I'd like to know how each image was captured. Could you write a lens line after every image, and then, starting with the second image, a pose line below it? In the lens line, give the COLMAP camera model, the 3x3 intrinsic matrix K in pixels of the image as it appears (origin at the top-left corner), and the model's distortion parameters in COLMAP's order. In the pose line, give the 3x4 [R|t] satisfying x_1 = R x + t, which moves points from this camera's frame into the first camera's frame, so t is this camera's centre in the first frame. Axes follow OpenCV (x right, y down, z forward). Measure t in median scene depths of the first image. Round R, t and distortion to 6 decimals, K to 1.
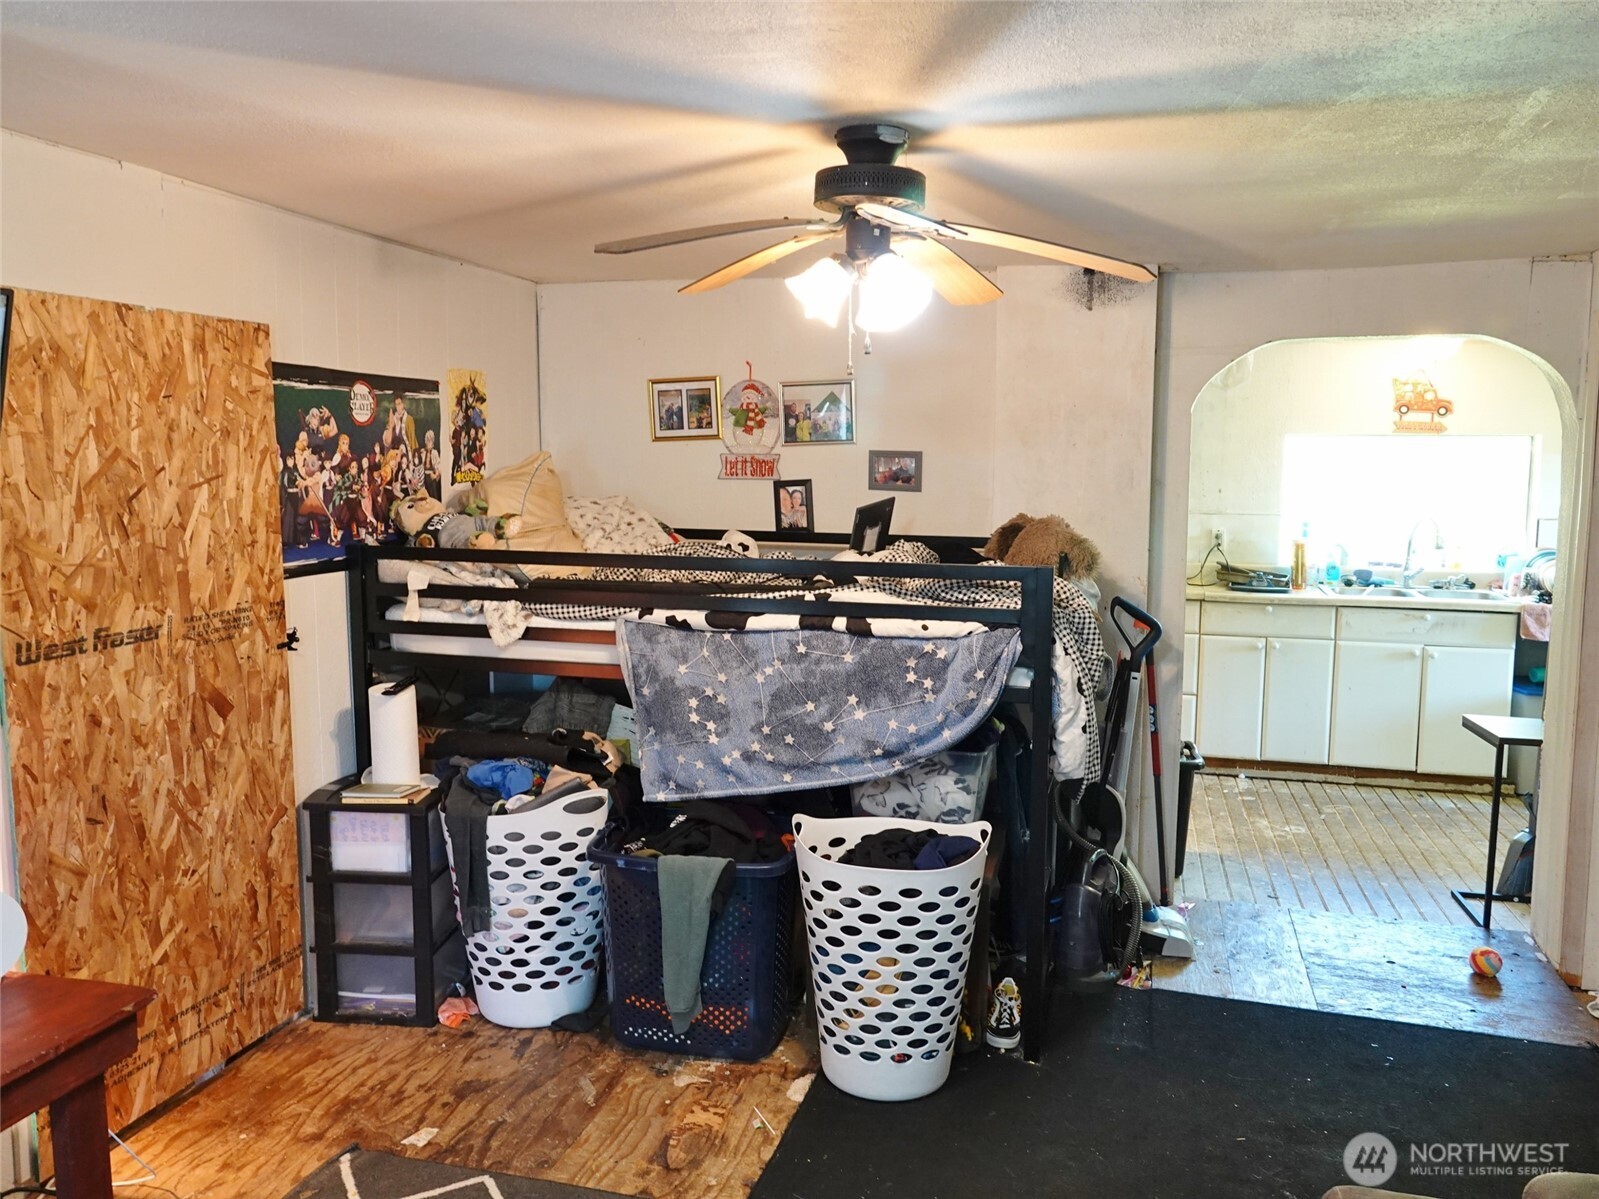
lens RADIAL K [[1245.7, 0, 803.1], [0, 1245.7, 597.4], [0, 0, 1]] dist [0.009701, -0.012465]
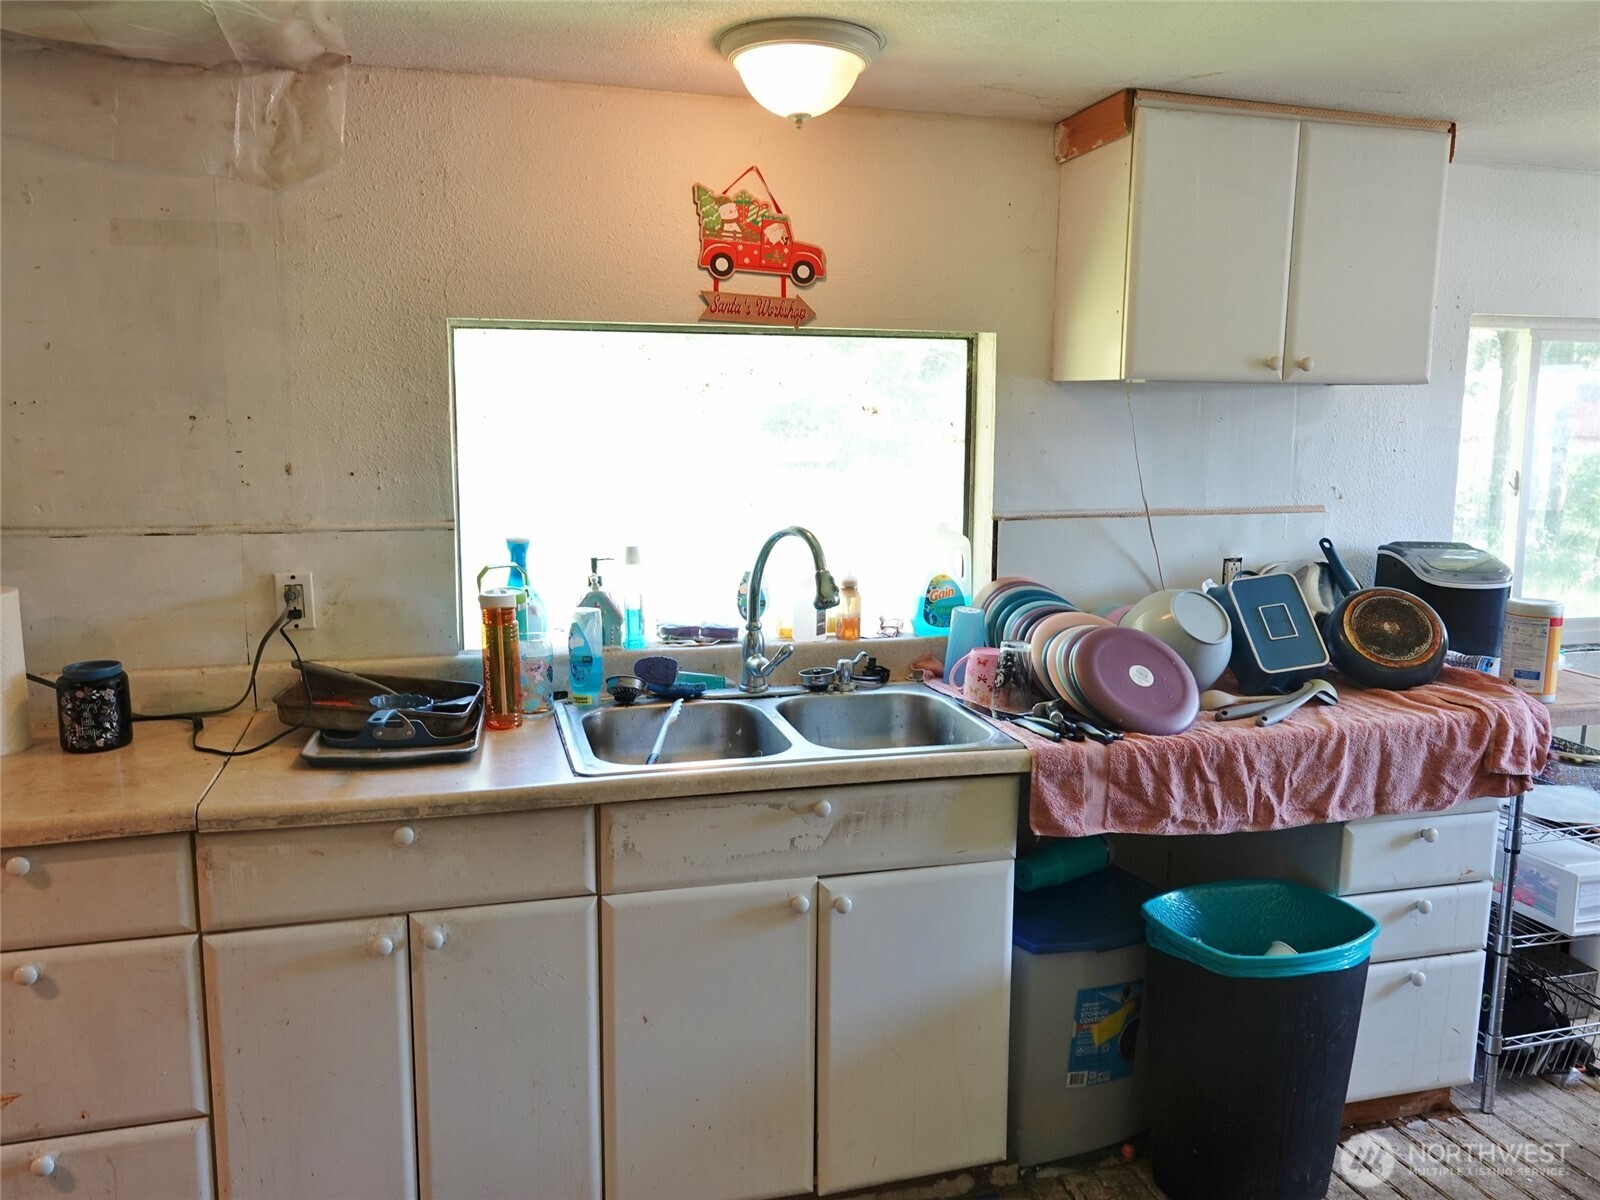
lens RADIAL K [[1246.5, 0, 798.6], [0, 1246.5, 592.5], [0, 0, 1]] dist [0.009701, -0.012465]
pose [[0.852938, -0.073847, 0.516762, 0.283558], [0.055506, 0.997161, 0.050882, -0.062475], [-0.519052, -0.014716, 0.854616, 0.636081]]
